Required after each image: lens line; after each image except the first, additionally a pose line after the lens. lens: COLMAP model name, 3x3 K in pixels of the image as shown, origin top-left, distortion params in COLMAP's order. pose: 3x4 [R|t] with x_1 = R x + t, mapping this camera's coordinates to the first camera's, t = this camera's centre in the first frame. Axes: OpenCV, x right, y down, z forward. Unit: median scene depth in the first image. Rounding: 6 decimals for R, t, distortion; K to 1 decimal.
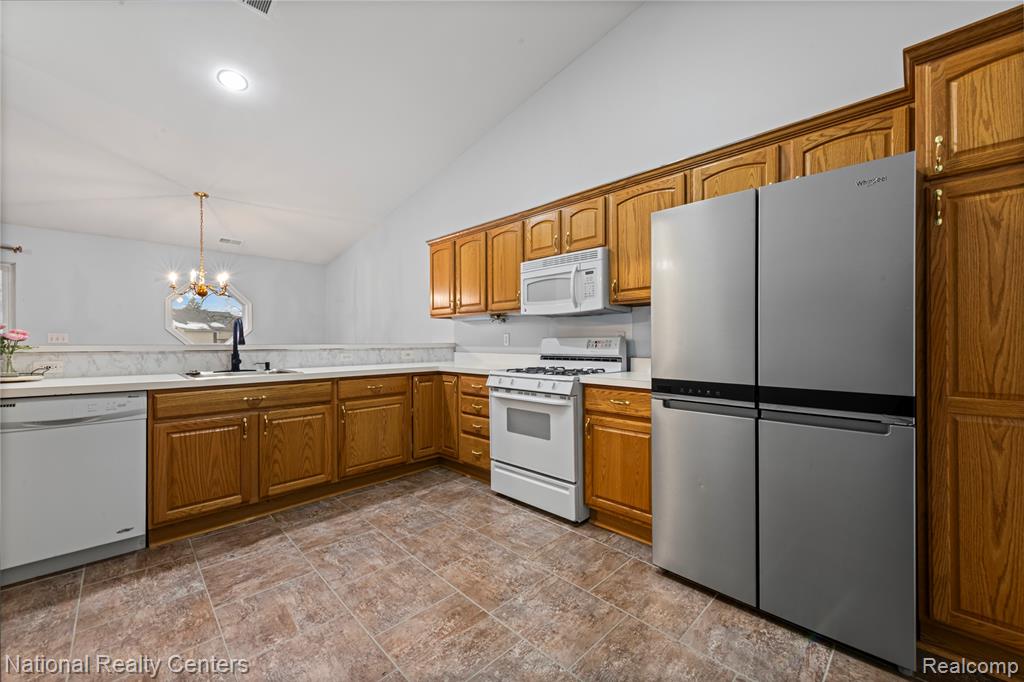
lens RADIAL K [[405.6, 0, 512.7], [0, 405.6, 340.3], [0, 0, 1]] dist [0.011425, -0.001478]
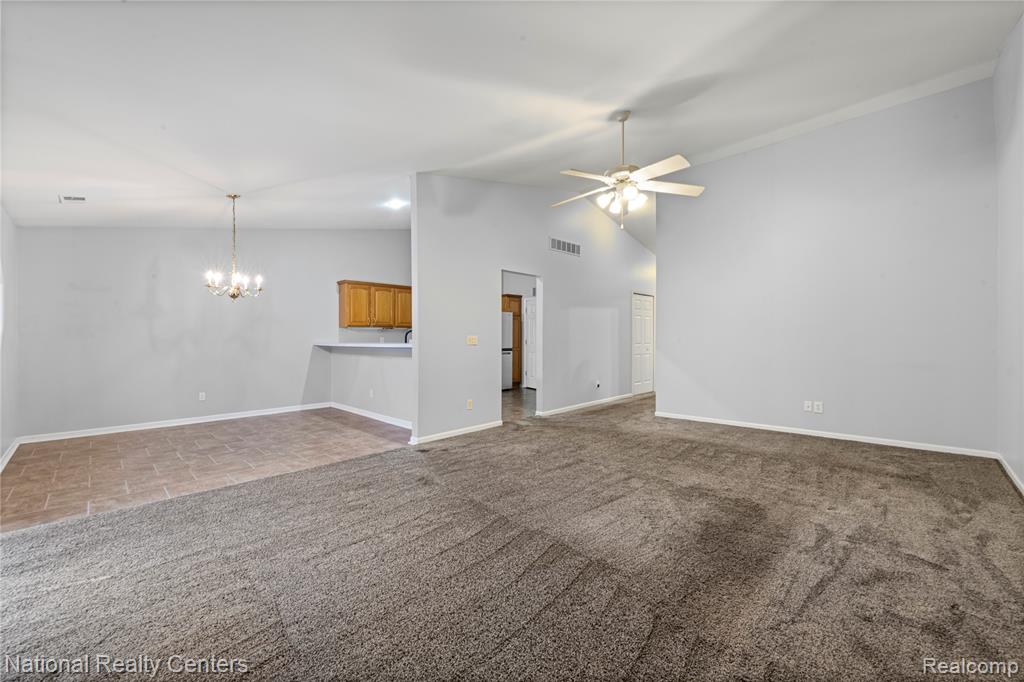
lens RADIAL K [[405.6, 0, 509.4], [0, 405.6, 339.6], [0, 0, 1]] dist [0.011425, -0.001478]
pose [[-0.013809, -0.001562, 0.999903, -2.885822], [0.004226, 0.999990, 0.001620, -0.006577], [-0.999896, 0.004248, -0.013802, 0.571711]]
